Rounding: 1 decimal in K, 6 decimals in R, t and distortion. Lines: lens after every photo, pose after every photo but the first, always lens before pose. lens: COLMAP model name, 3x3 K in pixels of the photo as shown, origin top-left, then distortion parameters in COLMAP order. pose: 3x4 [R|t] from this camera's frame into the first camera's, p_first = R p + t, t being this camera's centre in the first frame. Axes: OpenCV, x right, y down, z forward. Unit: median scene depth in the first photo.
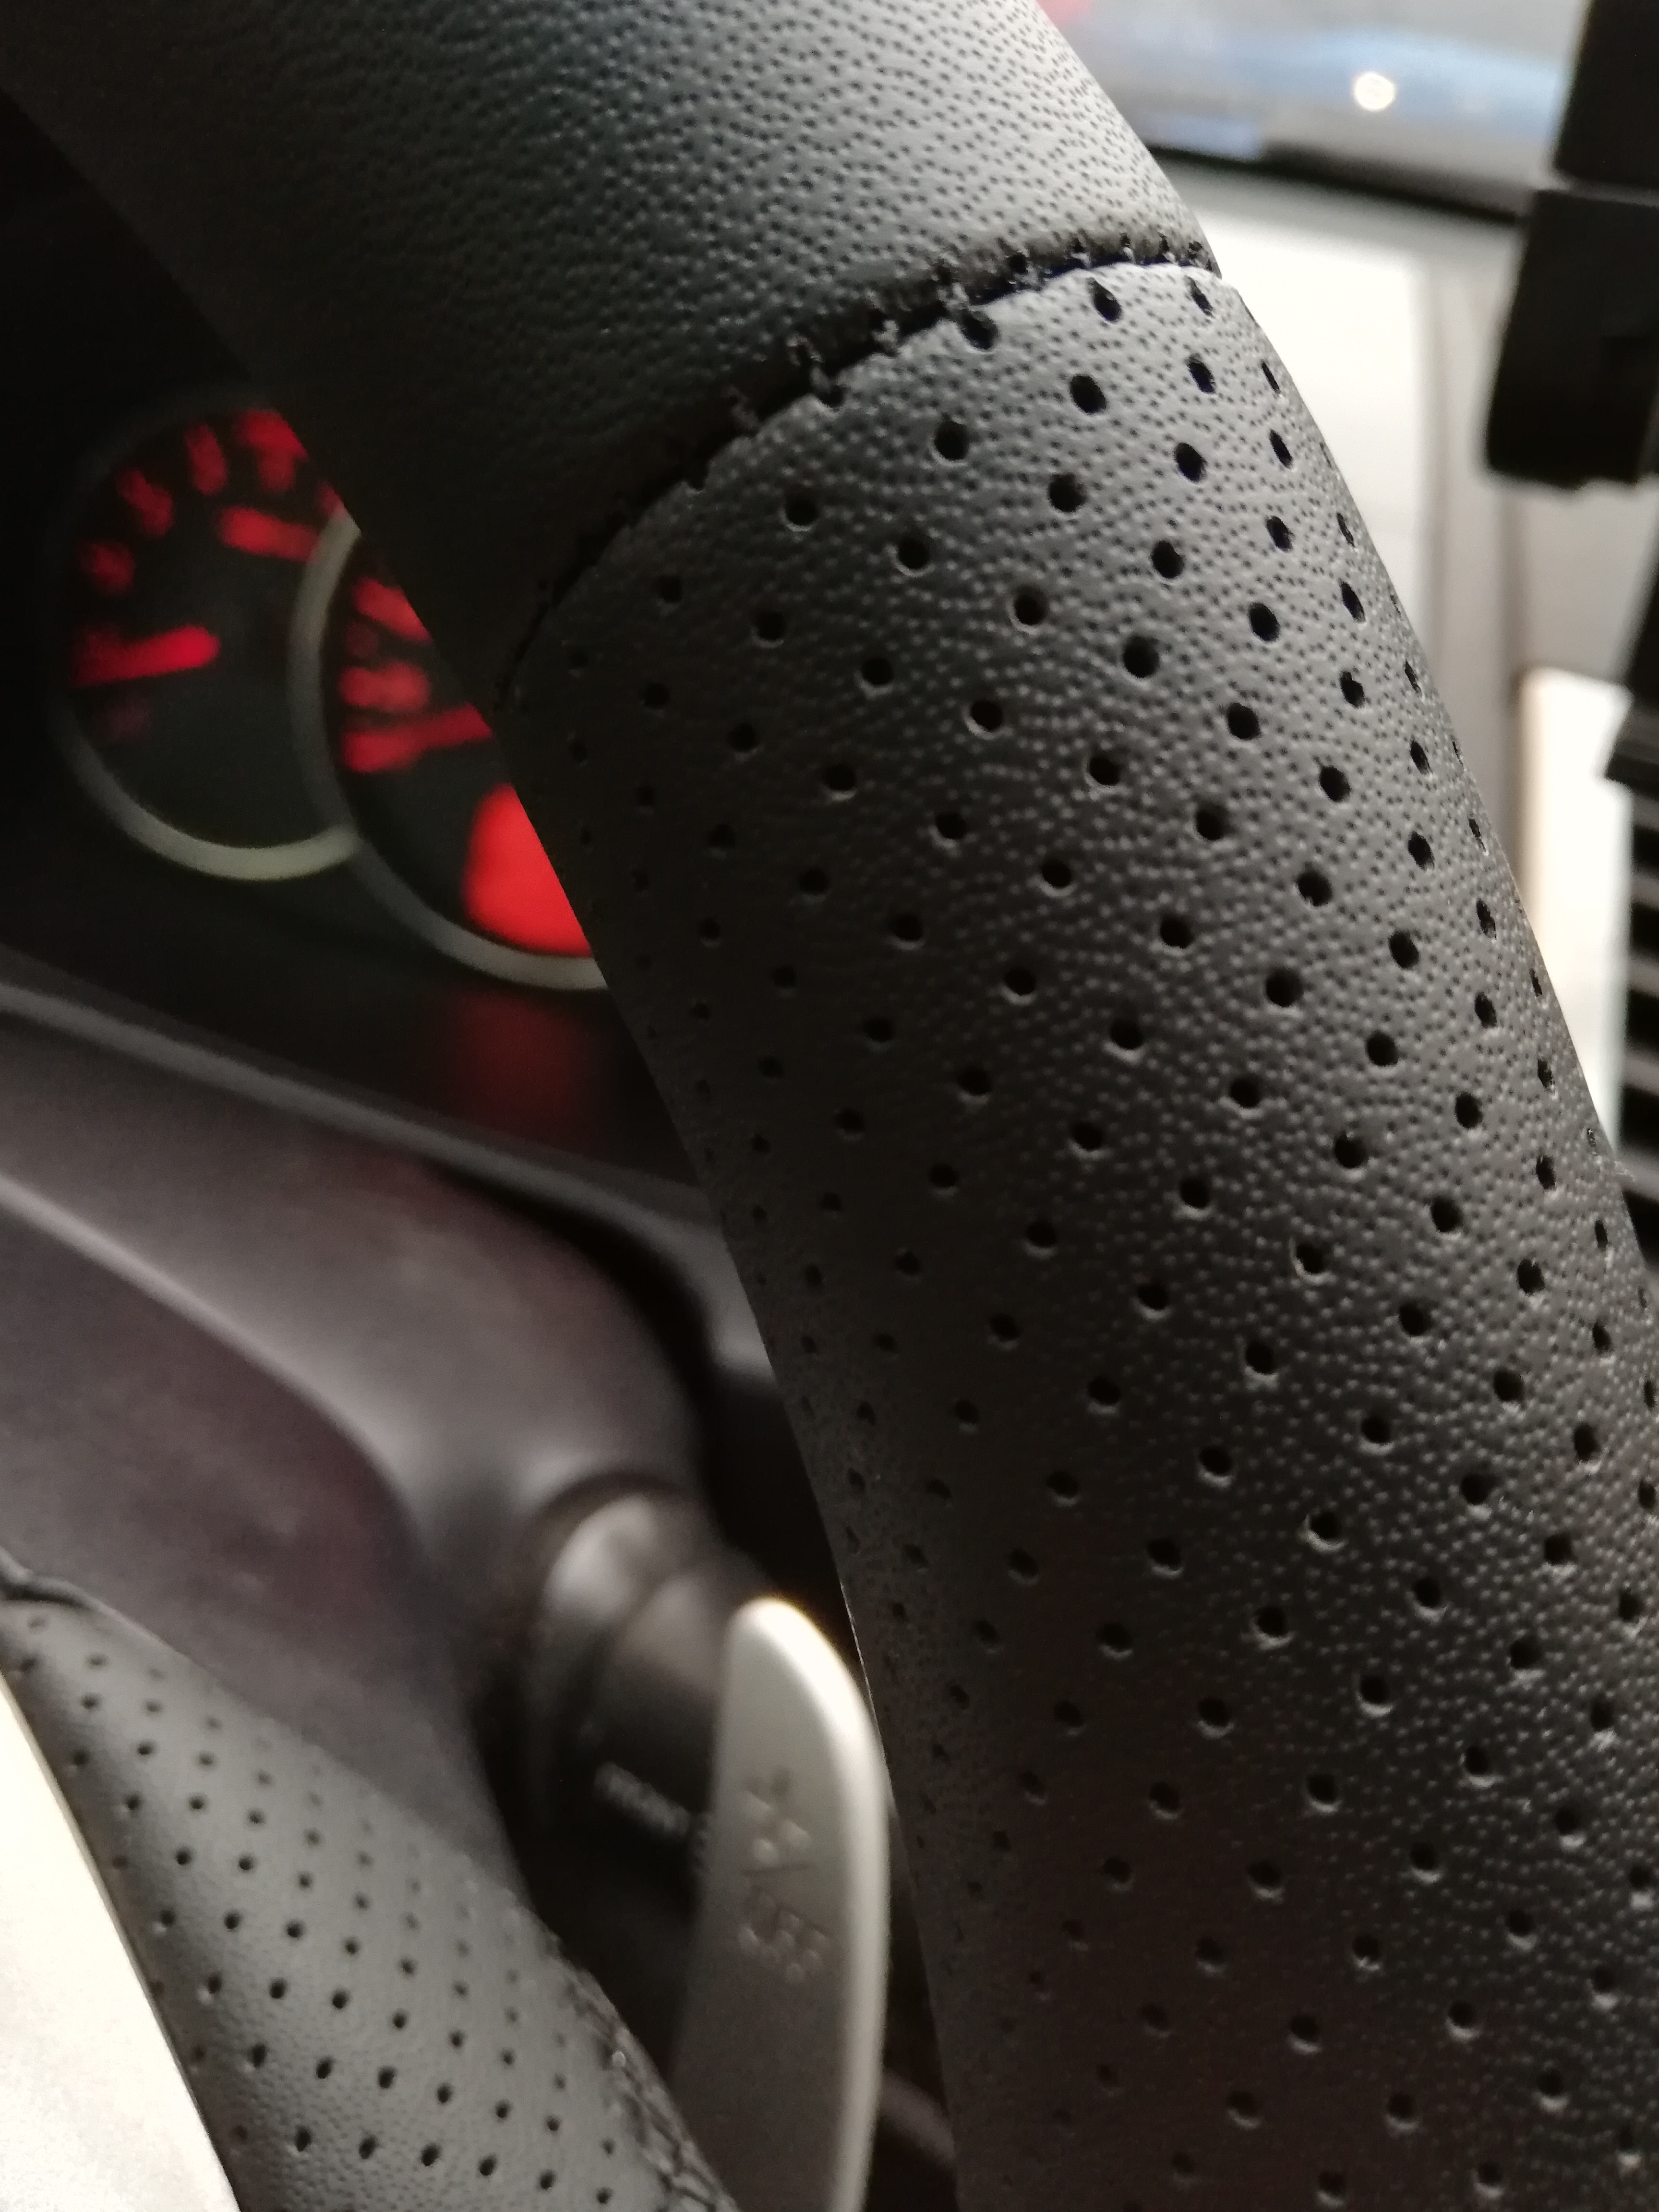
lens RADIAL K [[1708.2, 0, 791.2], [0, 1708.2, 1160.6], [0, 0, 1]] dist [0.048038, -0.032924]
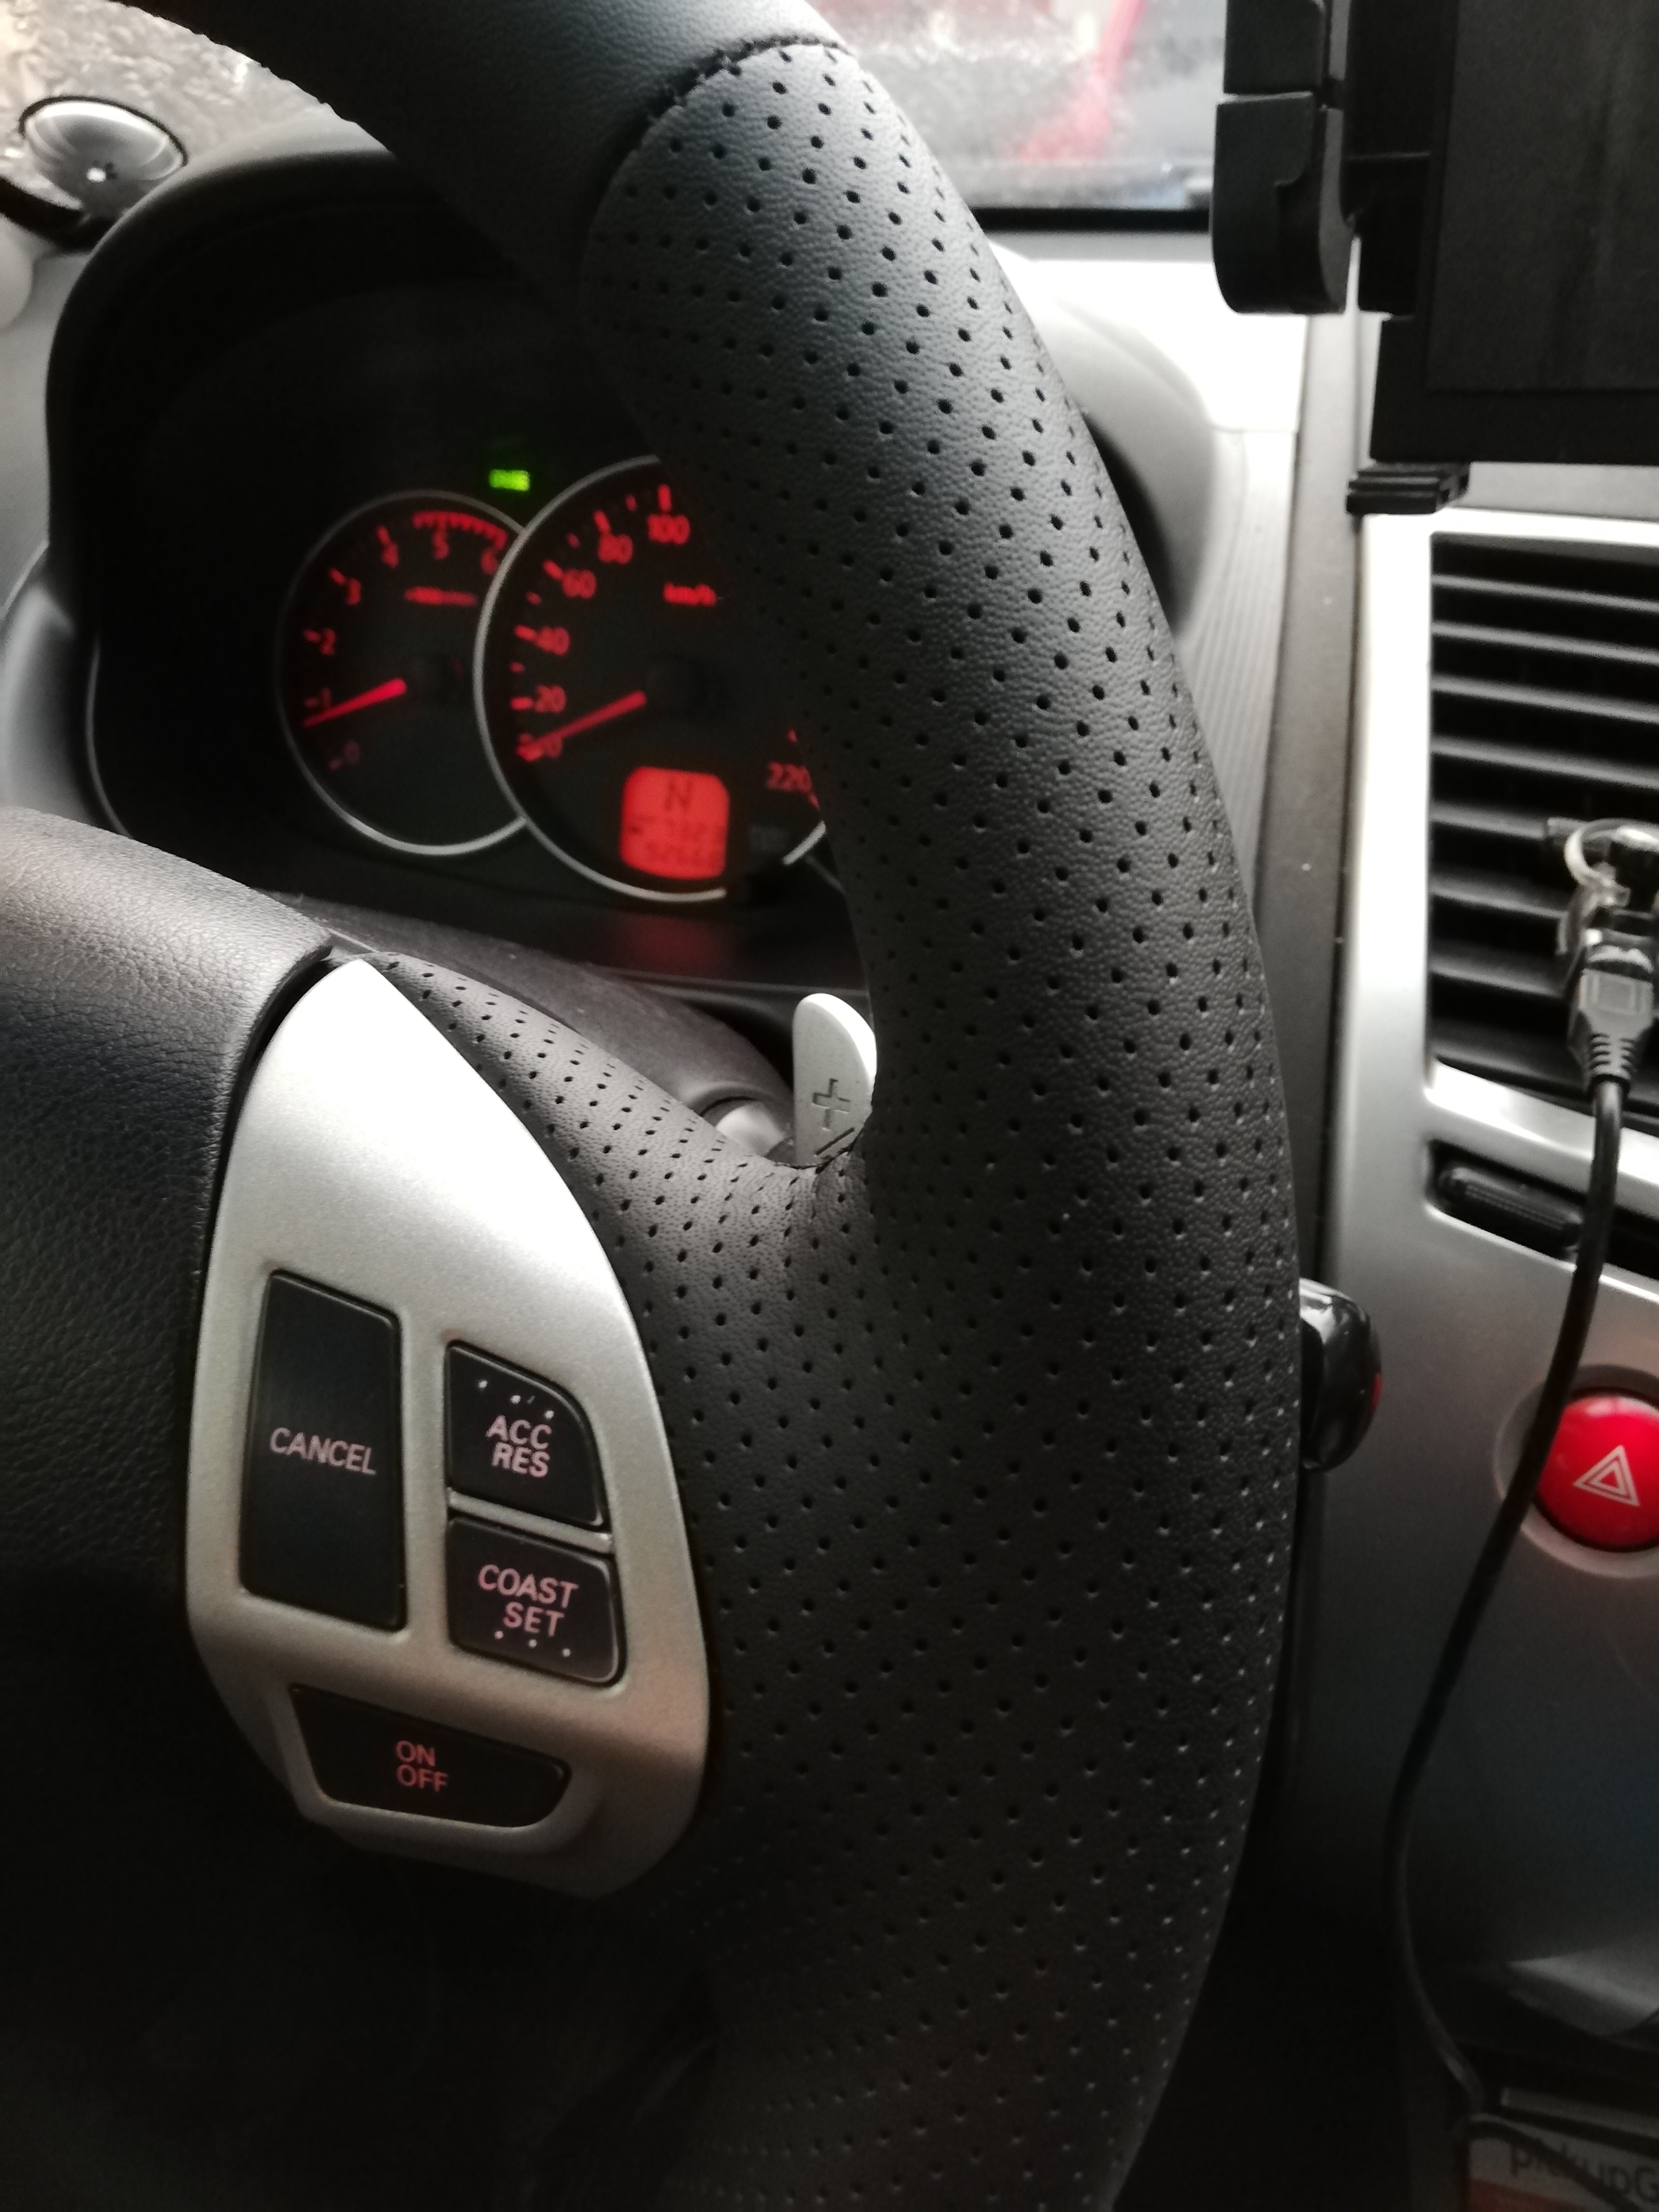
lens RADIAL K [[1708.2, 0, 833.8], [0, 1708.2, 1120.0], [0, 0, 1]] dist [0.048038, -0.032924]
pose [[0.990274, -0.115975, -0.076858, 0.274364], [0.107556, 0.988546, -0.105870, 1.390345], [0.088256, 0.096574, 0.991405, -1.442886]]
